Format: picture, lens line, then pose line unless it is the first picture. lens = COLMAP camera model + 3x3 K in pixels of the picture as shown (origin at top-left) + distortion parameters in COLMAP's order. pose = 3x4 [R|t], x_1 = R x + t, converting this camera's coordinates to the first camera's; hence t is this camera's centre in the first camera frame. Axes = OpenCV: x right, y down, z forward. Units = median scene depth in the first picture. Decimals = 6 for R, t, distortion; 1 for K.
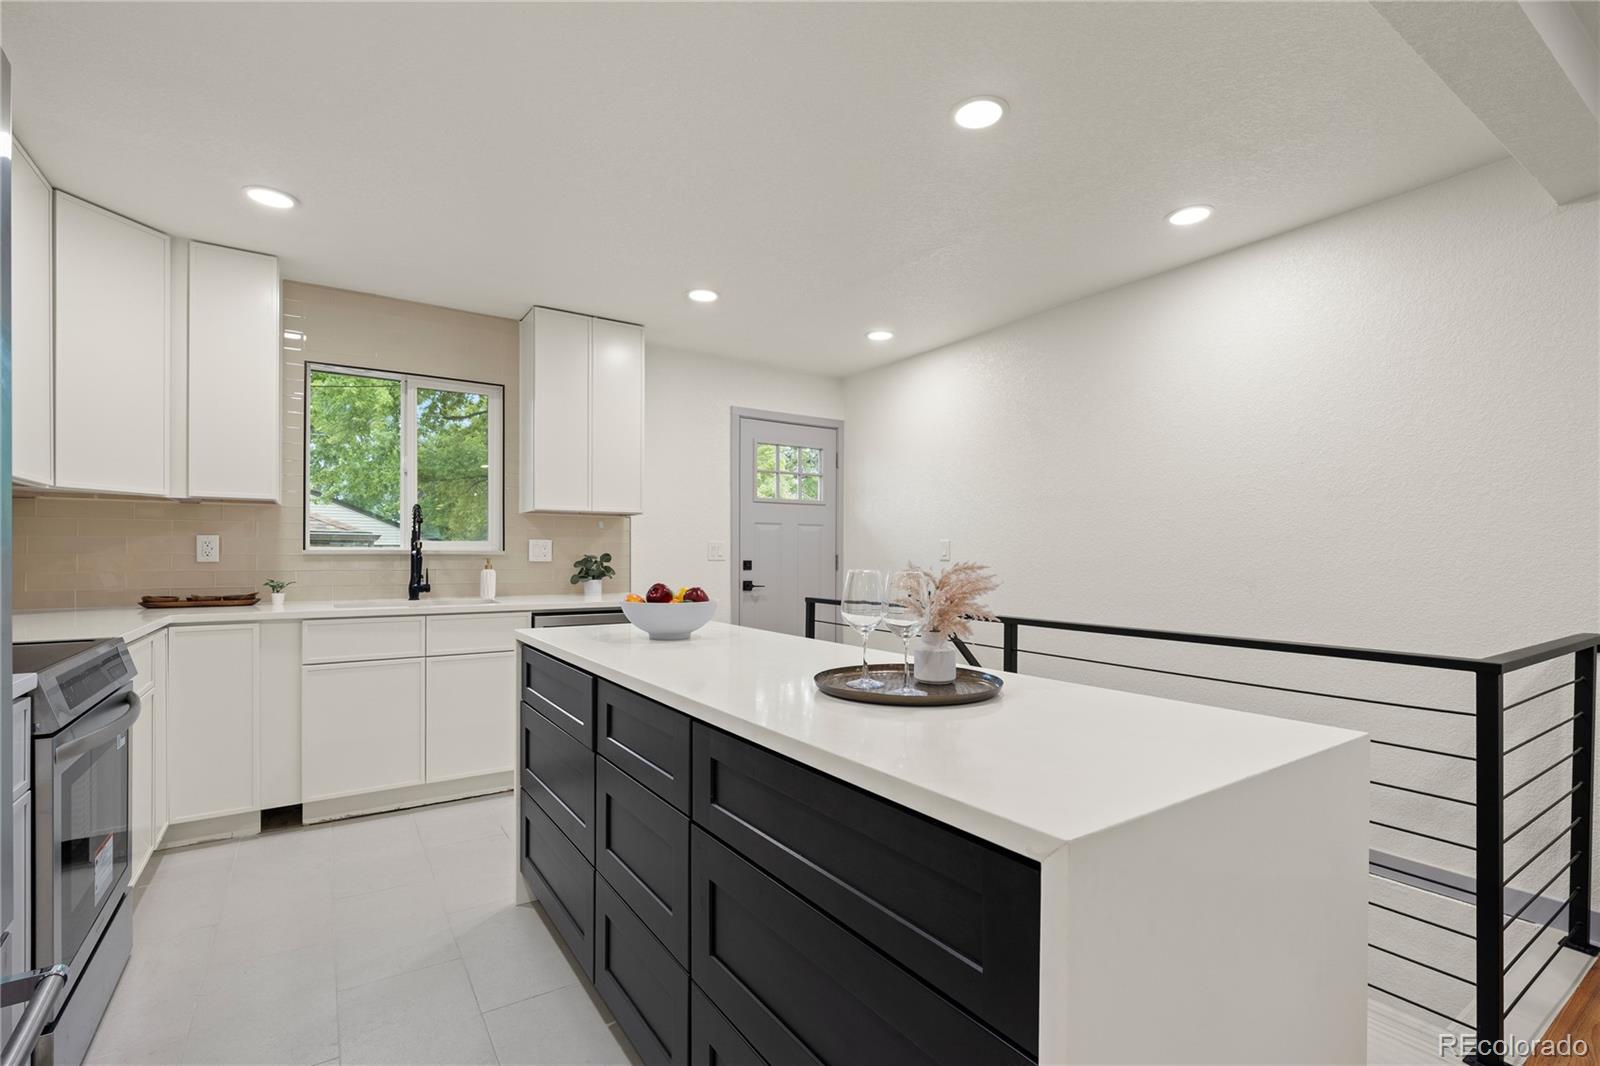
lens RADIAL K [[731.3, 0, 808.9], [0, 731.3, 557.7], [0, 0, 1]] dist [0.000044, -0.000149]
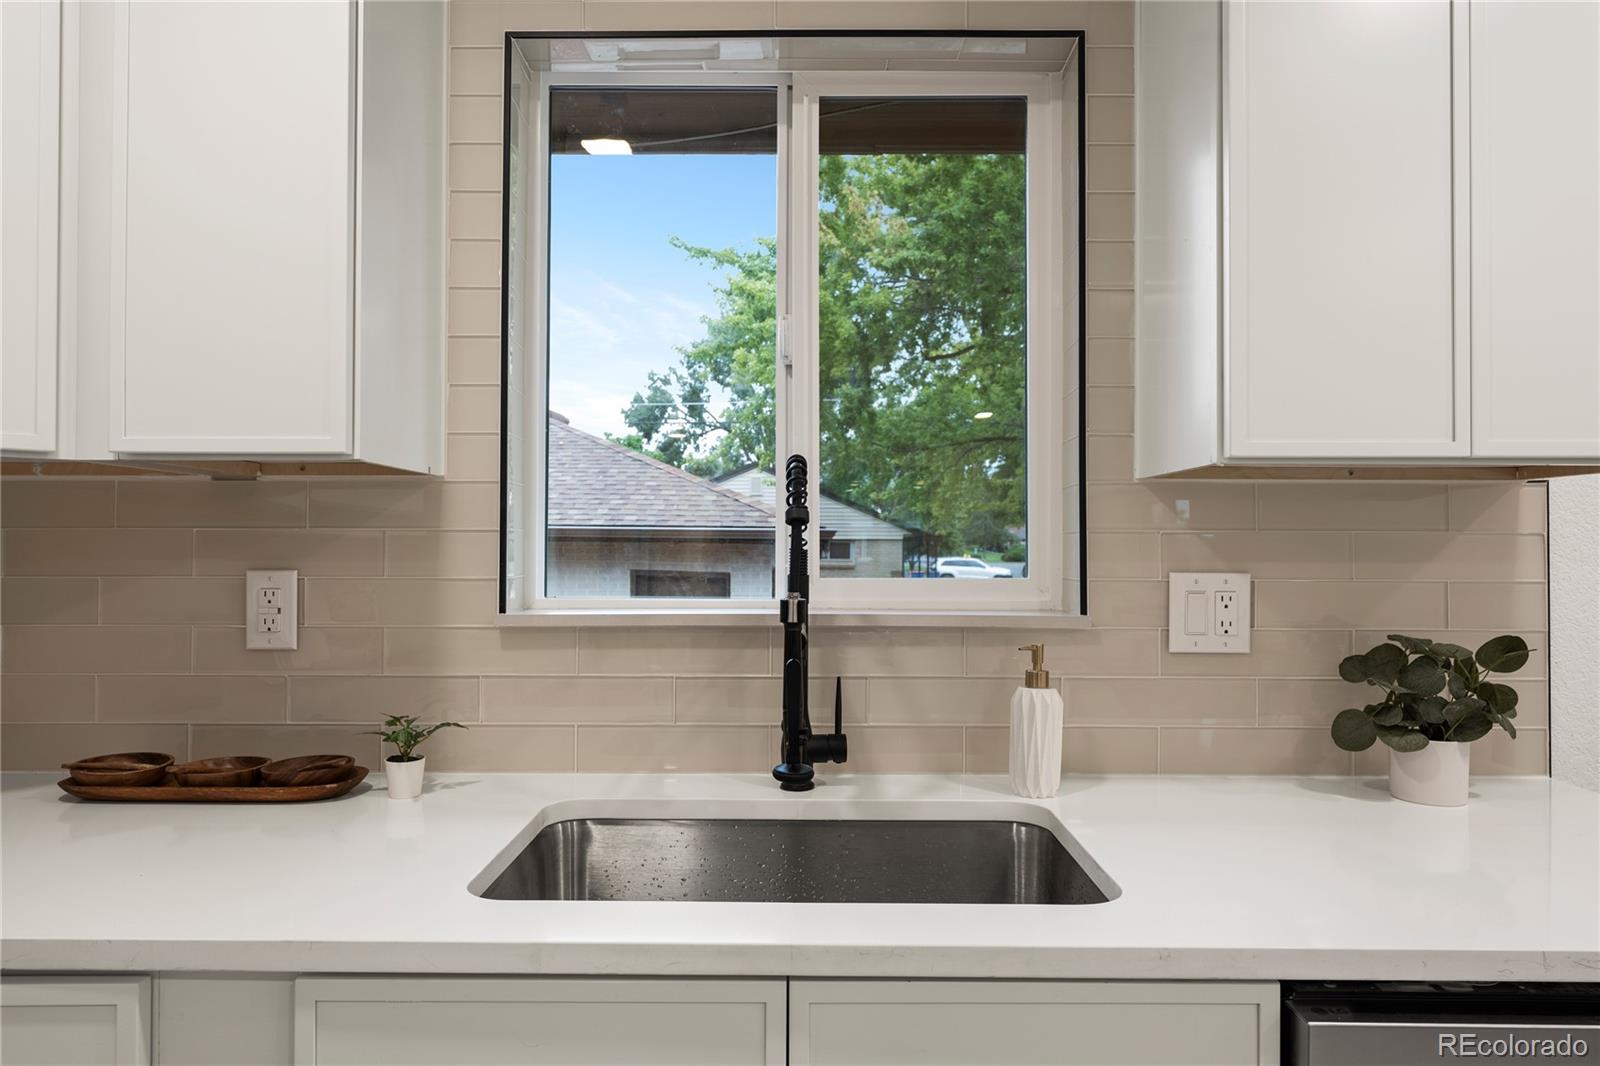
lens RADIAL K [[958.4, 0, 798.1], [0, 958.4, 535.9], [0, 0, 1]] dist [-0.002663, -0.000645]
pose [[0.825862, -0.005609, -0.563845, -0.293042], [-0.002197, 0.999911, -0.013166, -0.033695], [0.563869, 0.012112, 0.825776, 0.617603]]
